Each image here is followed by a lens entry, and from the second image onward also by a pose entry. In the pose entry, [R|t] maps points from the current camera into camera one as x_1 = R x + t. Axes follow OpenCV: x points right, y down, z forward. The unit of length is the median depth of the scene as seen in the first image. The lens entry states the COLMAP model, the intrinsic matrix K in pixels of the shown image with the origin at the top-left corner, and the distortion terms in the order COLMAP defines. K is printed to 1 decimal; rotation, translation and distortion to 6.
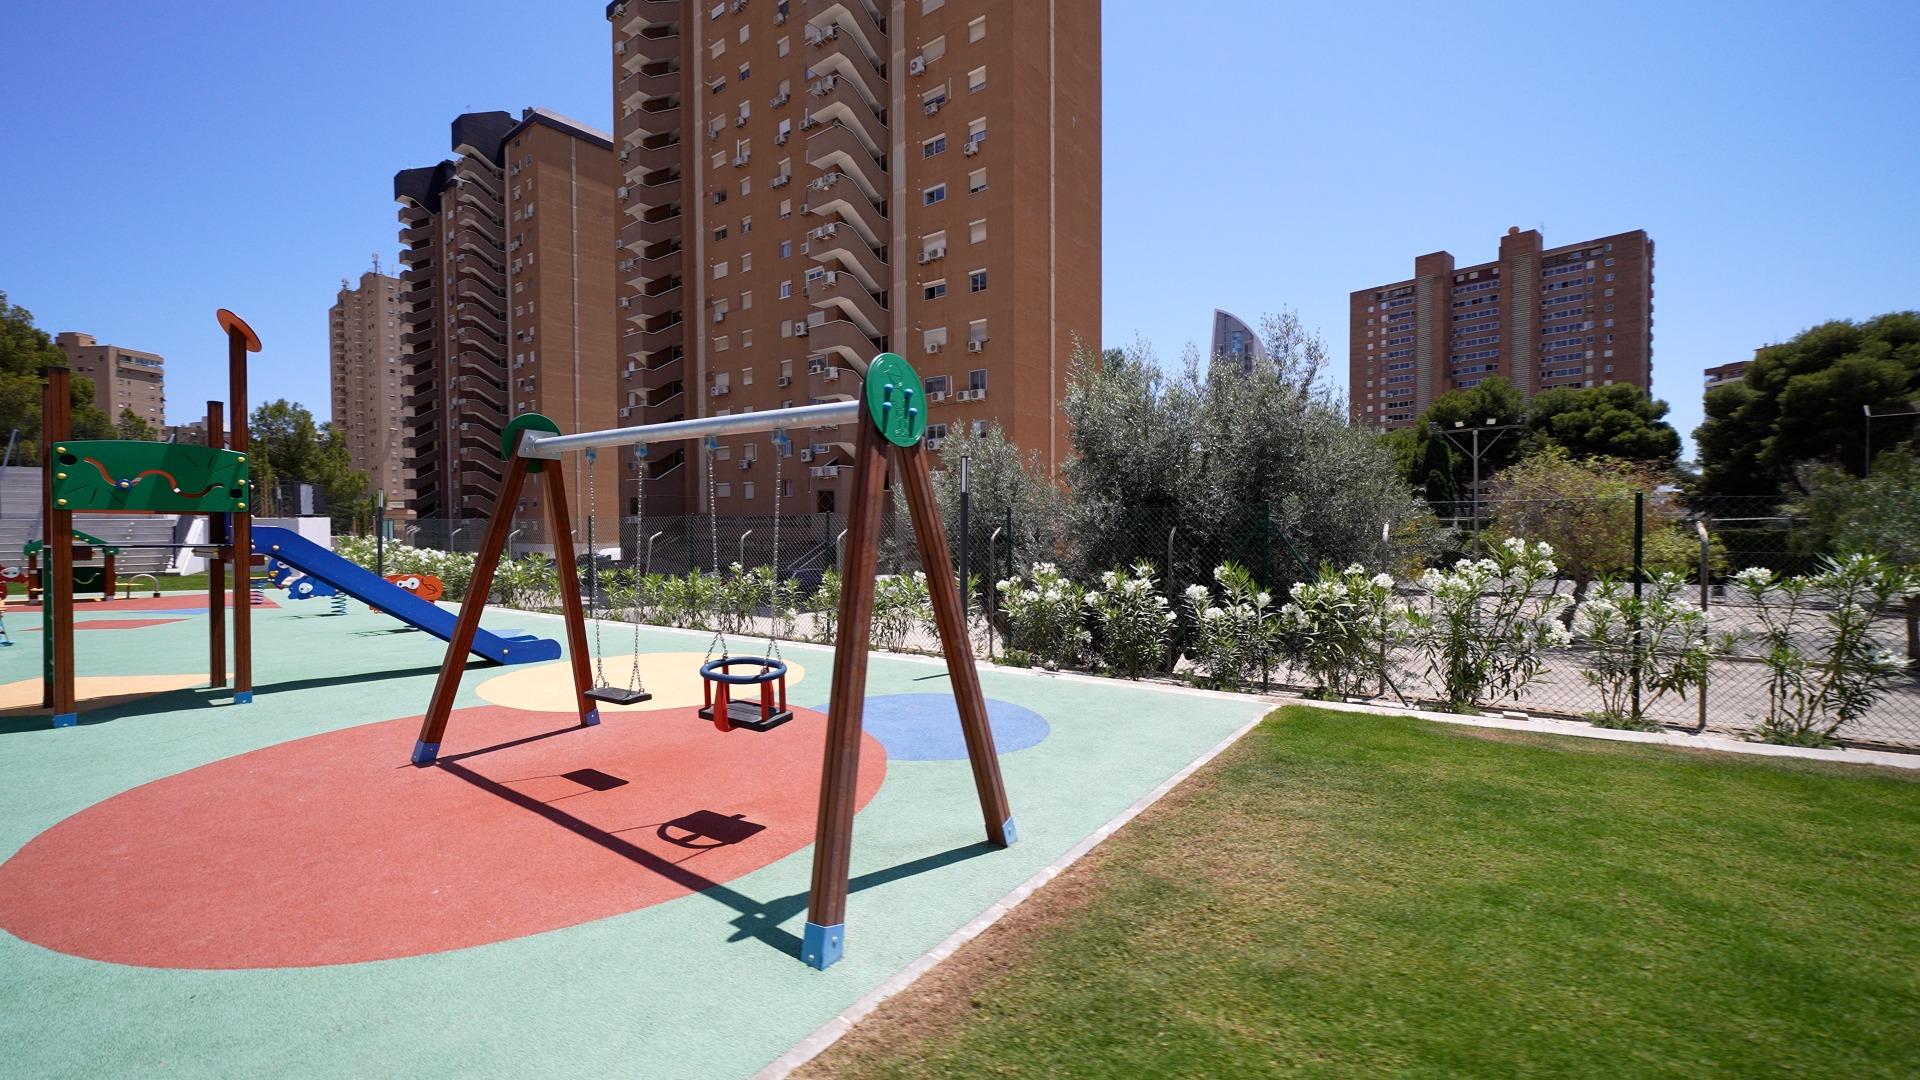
lens RADIAL K [[752.5, 0, 941.8], [0, 752.5, 522.5], [0, 0, 1]] dist [-0.007907, 0.000084]
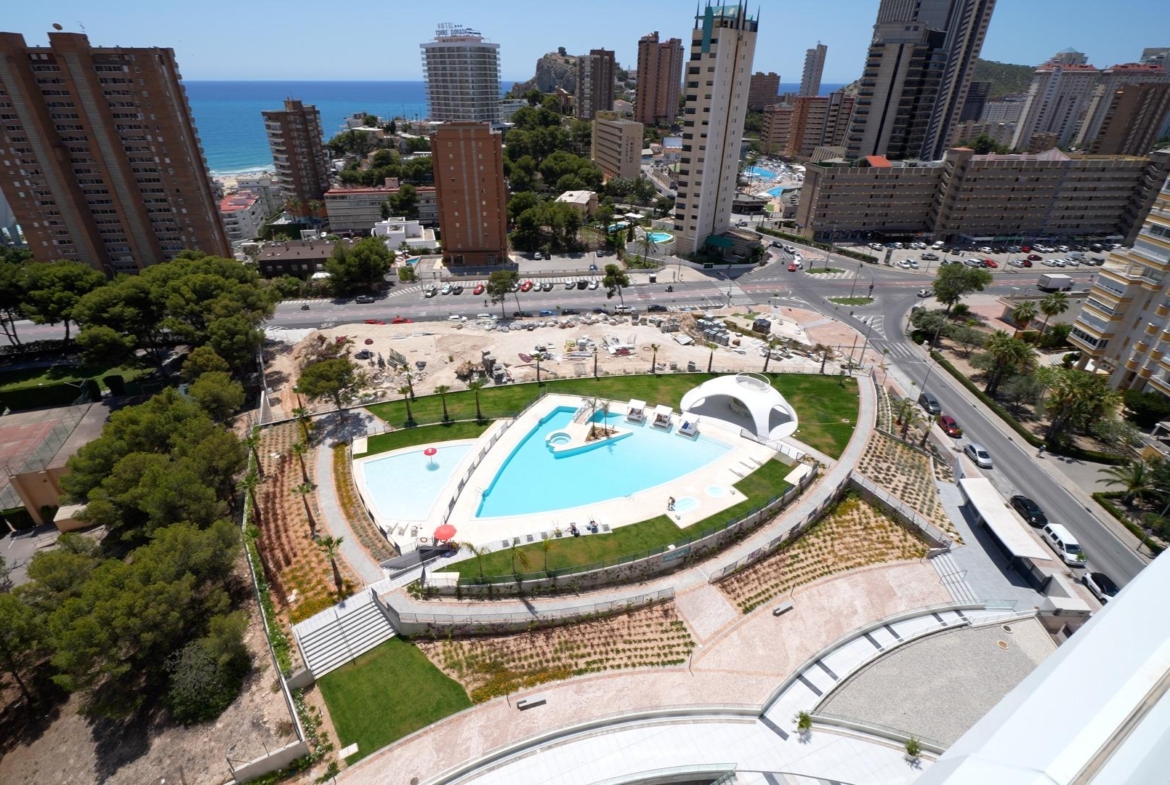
lens RADIAL K [[543.5, 0, 570.0], [0, 543.5, 393.1], [0, 0, 1]] dist [-0.005089, -0.000392]
pose [[0.524396, -0.423423, 0.738730, 0.424606], [-0.001281, 0.867196, 0.497965, -0.461919], [-0.851474, -0.262077, 0.454212, -0.477603]]
